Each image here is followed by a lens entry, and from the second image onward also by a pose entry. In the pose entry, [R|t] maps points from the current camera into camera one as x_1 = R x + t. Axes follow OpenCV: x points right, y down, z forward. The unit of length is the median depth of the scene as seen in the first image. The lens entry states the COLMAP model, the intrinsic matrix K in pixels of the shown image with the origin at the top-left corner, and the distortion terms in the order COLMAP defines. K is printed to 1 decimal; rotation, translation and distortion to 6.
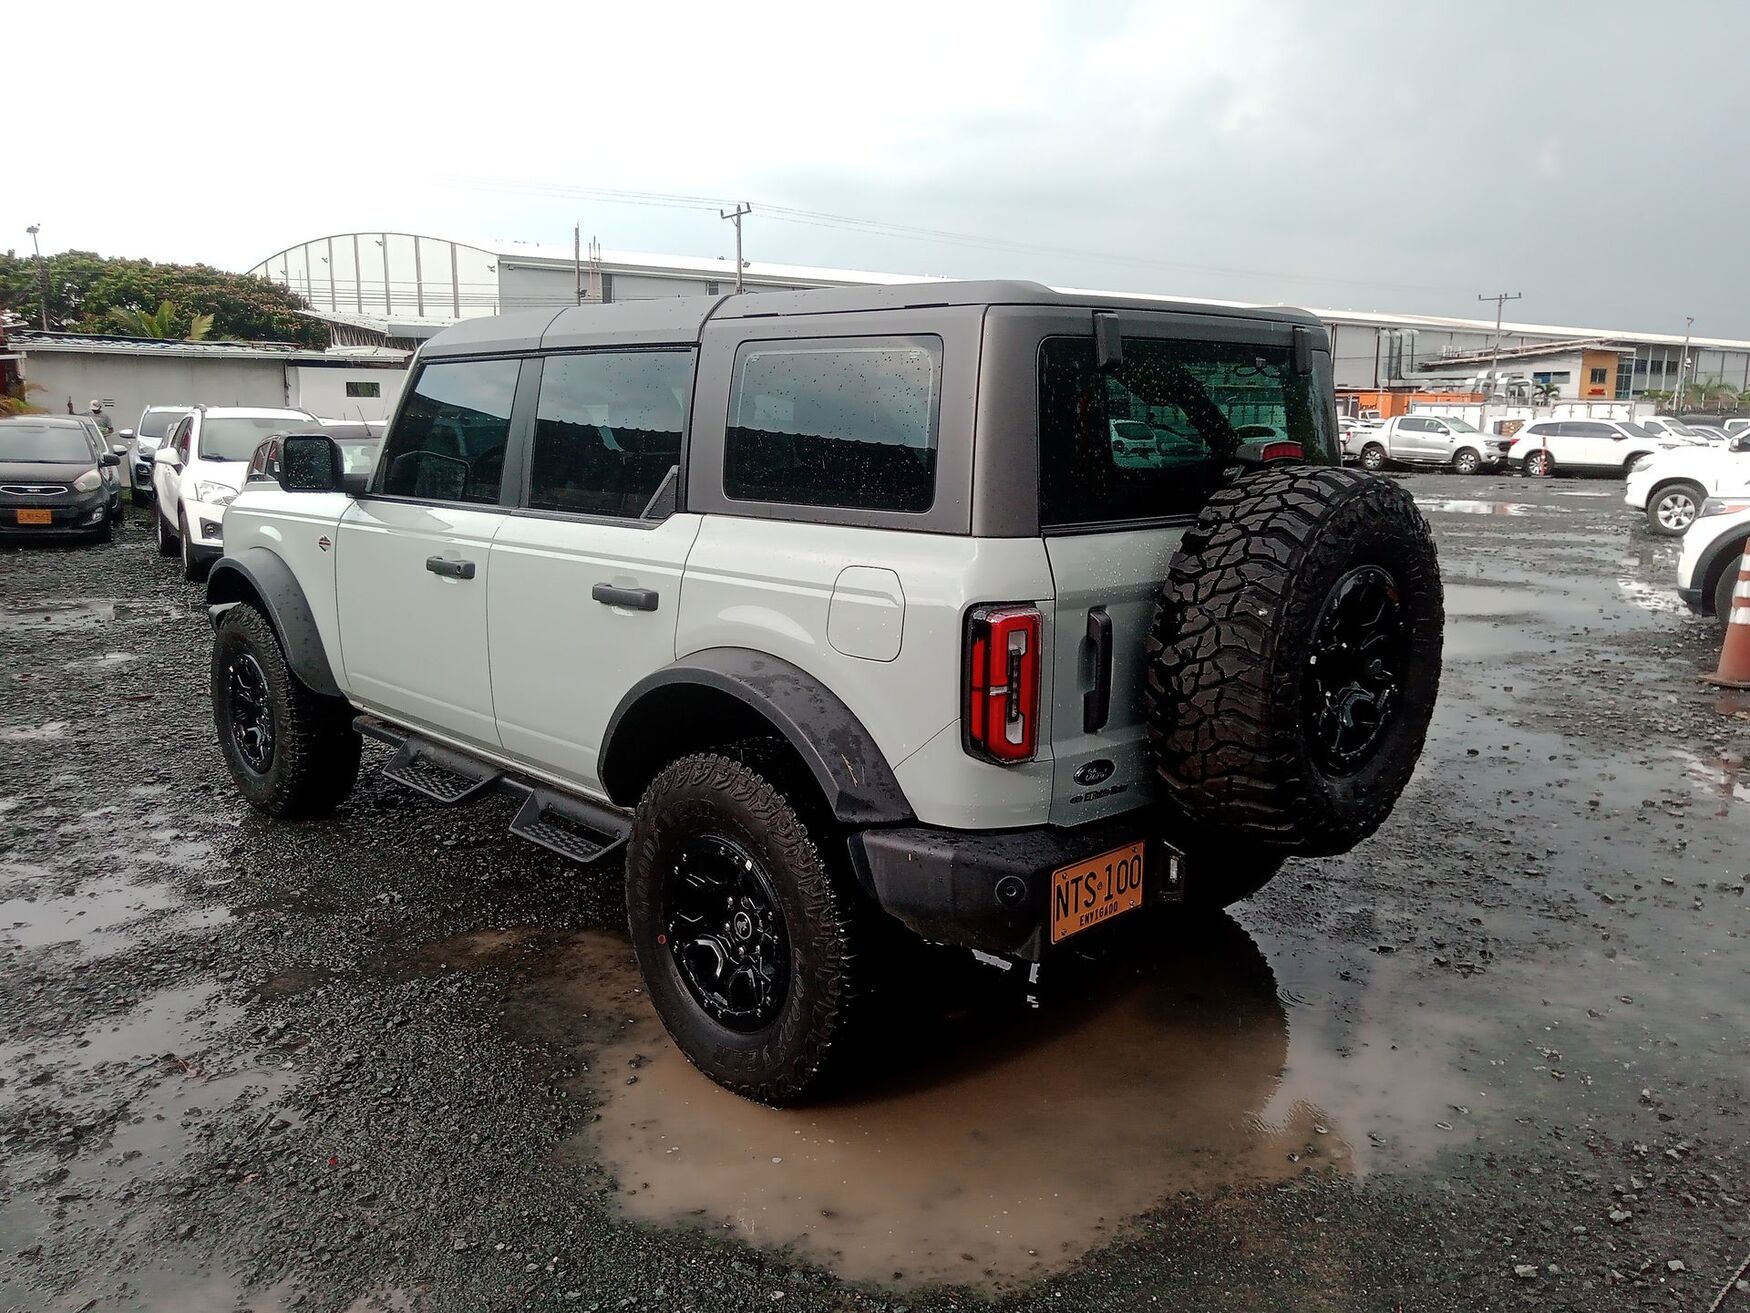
lens RADIAL K [[1338.9, 0, 863.9], [0, 1338.9, 658.8], [0, 0, 1]] dist [0.011803, -0.009438]
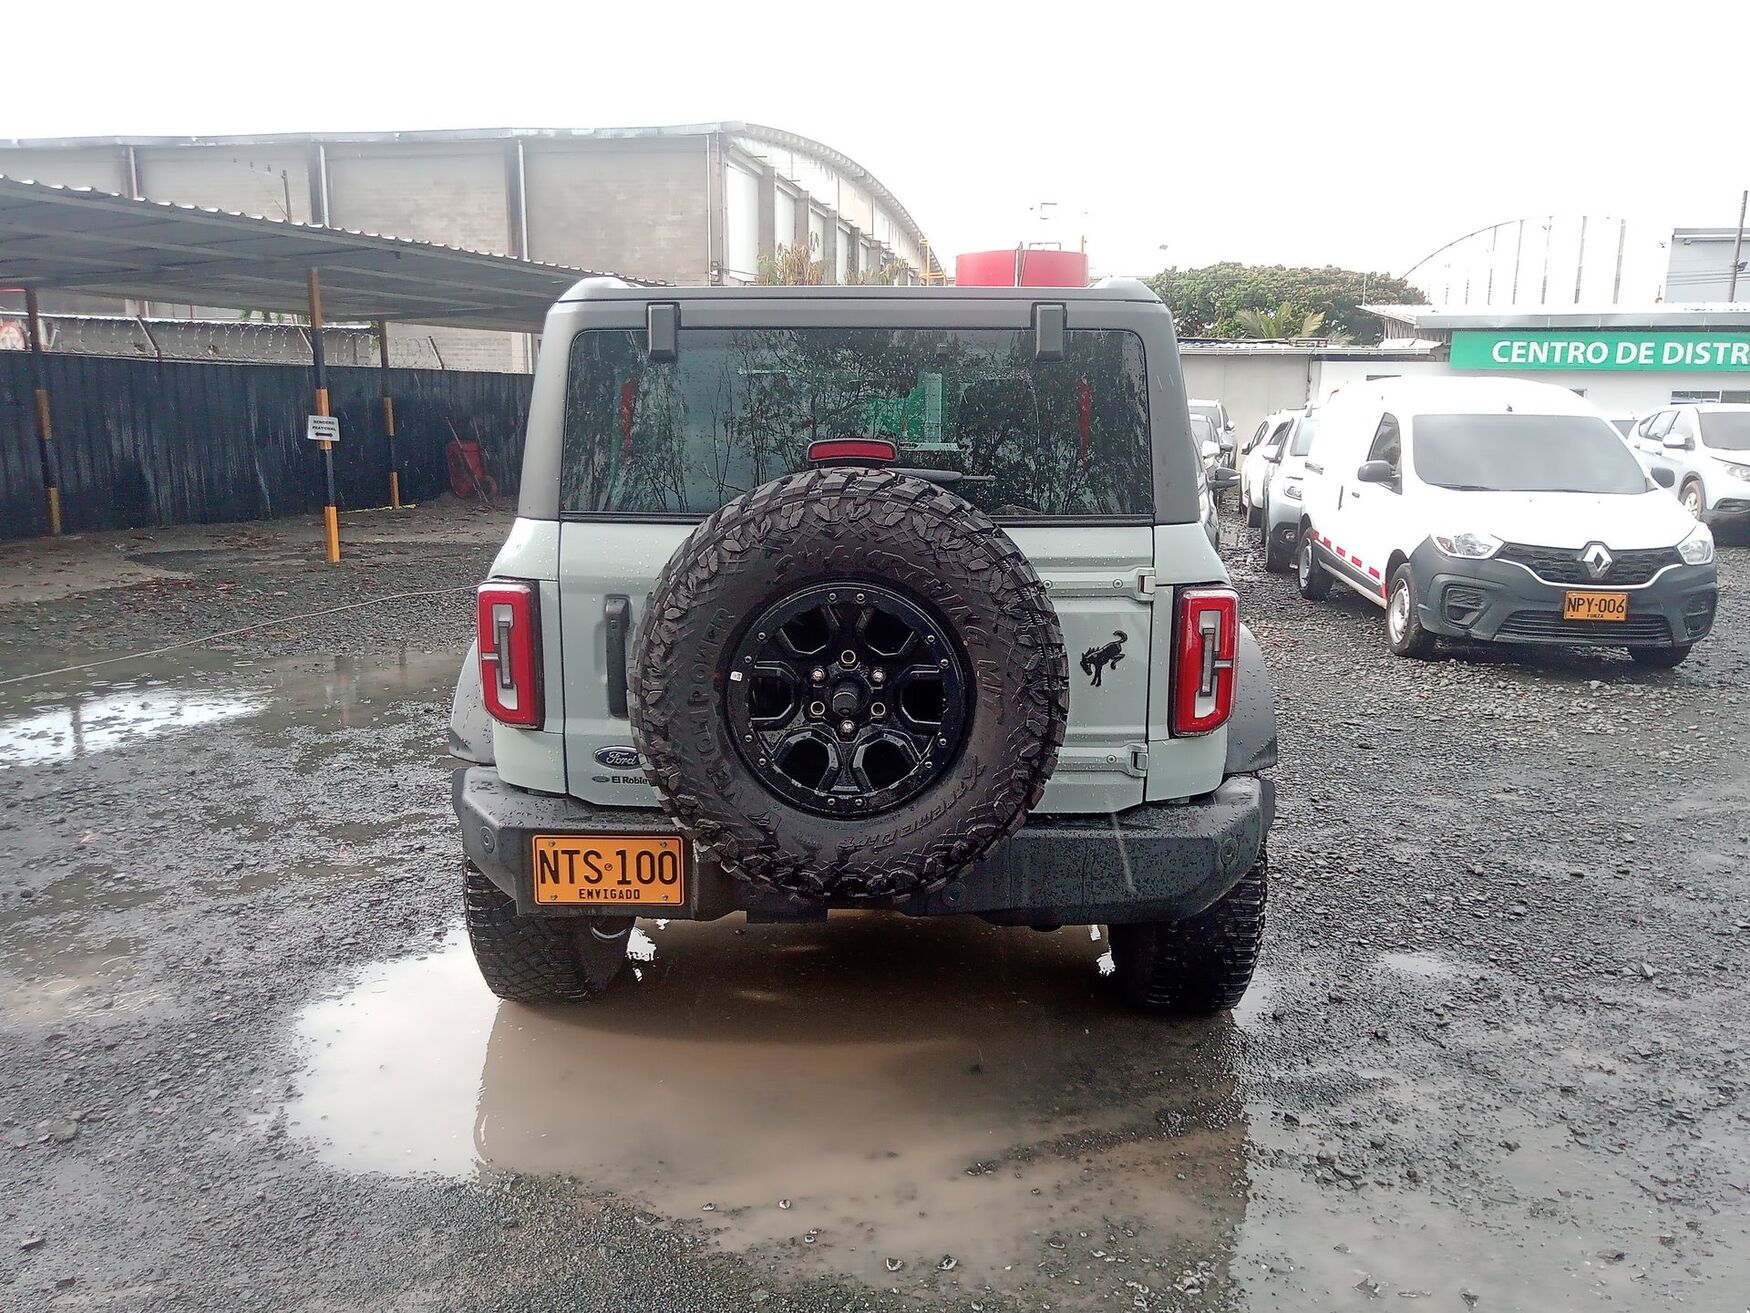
lens RADIAL K [[1338.9, 0, 863.9], [0, 1338.9, 658.8], [0, 0, 1]] dist [0.011803, -0.009438]
pose [[0.701837, 0.133618, -0.699694, 0.709710], [-0.130454, 0.989747, 0.058155, -0.050920], [0.700291, 0.050463, 0.712072, 0.283906]]
